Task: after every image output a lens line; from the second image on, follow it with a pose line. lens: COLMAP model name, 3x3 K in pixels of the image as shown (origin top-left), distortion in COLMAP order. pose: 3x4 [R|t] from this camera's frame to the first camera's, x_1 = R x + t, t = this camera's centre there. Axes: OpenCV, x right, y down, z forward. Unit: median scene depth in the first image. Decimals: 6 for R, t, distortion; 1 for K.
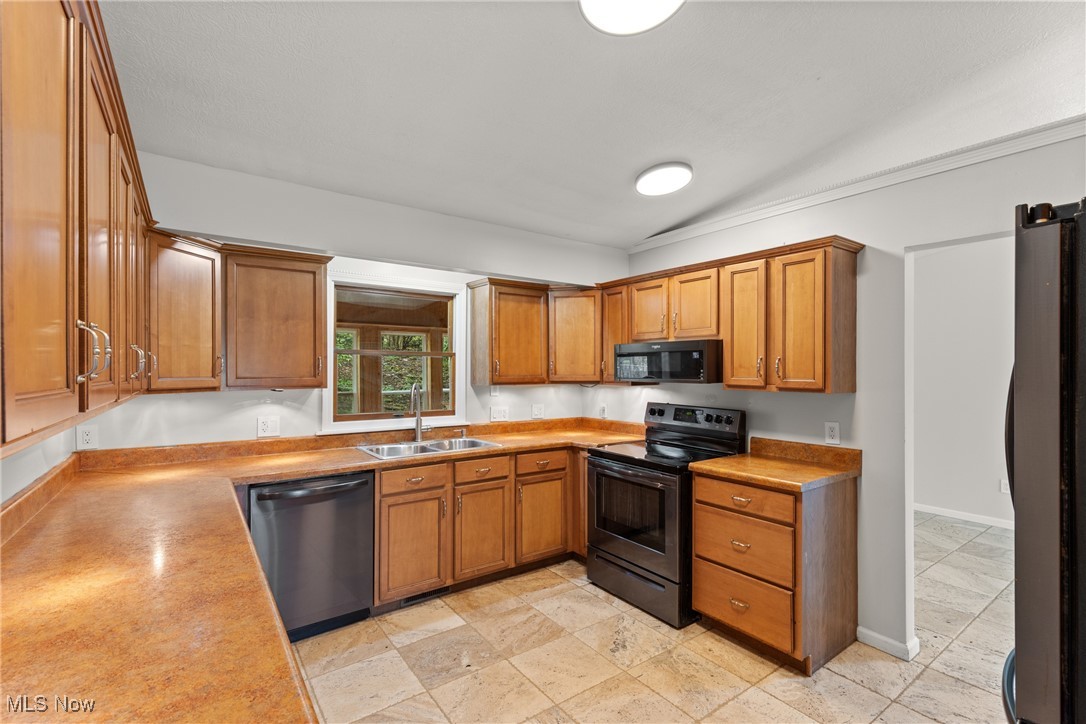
lens RADIAL K [[493.4, 0, 543.8], [0, 493.4, 365.9], [0, 0, 1]] dist [0.009533, -0.002413]
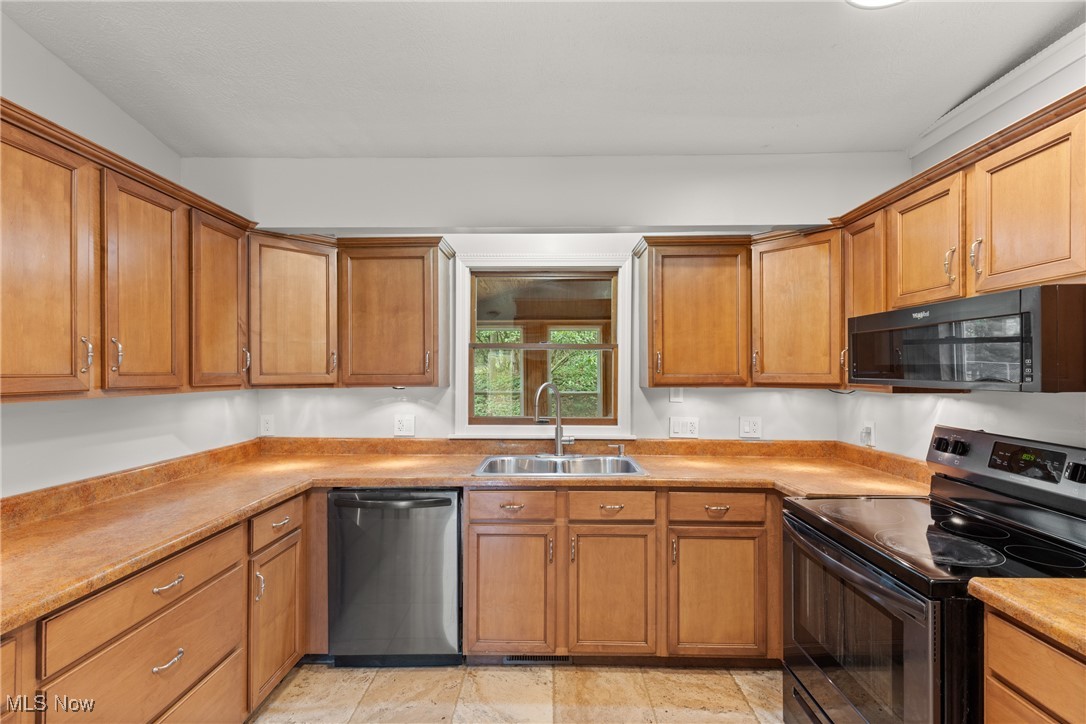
lens RADIAL K [[493.4, 0, 541.5], [0, 493.4, 370.0], [0, 0, 1]] dist [0.009533, -0.002413]
pose [[0.796394, -0.002009, -0.604774, 0.238471], [0.006303, 0.999968, 0.004978, 0.011671], [0.604745, -0.007777, 0.796381, 0.401077]]
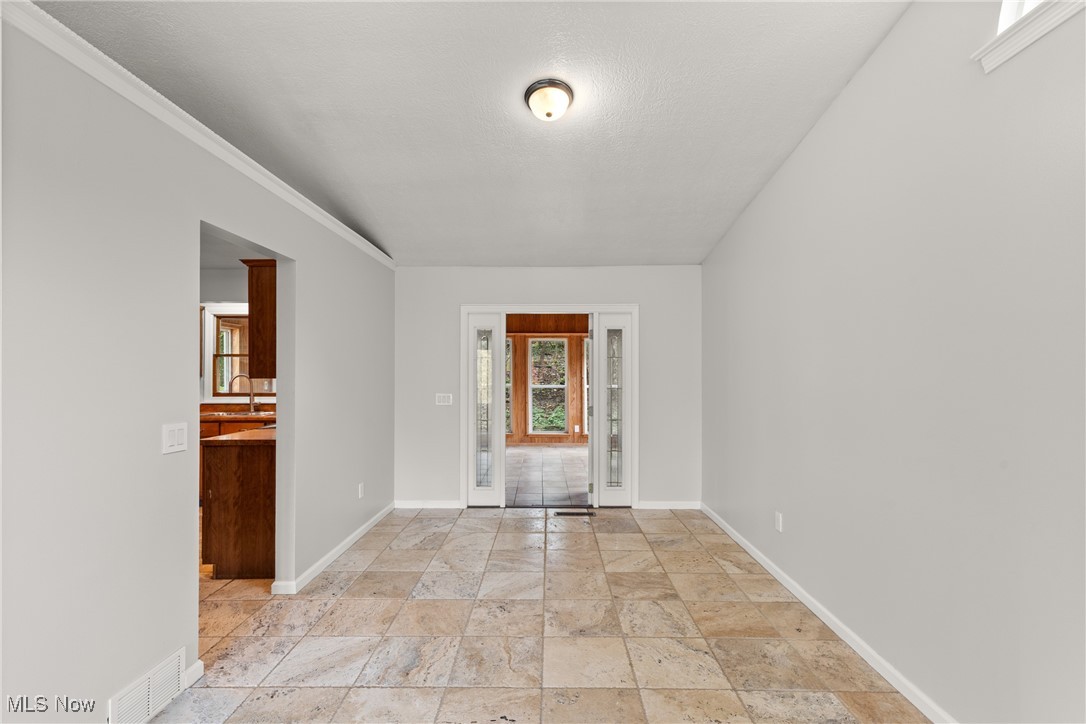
lens RADIAL K [[493.4, 0, 546.6], [0, 493.4, 377.4], [0, 0, 1]] dist [0.009533, -0.002413]
pose [[0.801256, 0.001663, -0.598319, 1.653389], [0.006885, 0.999904, 0.011999, 0.035735], [0.598281, -0.013733, 0.801168, 0.348286]]
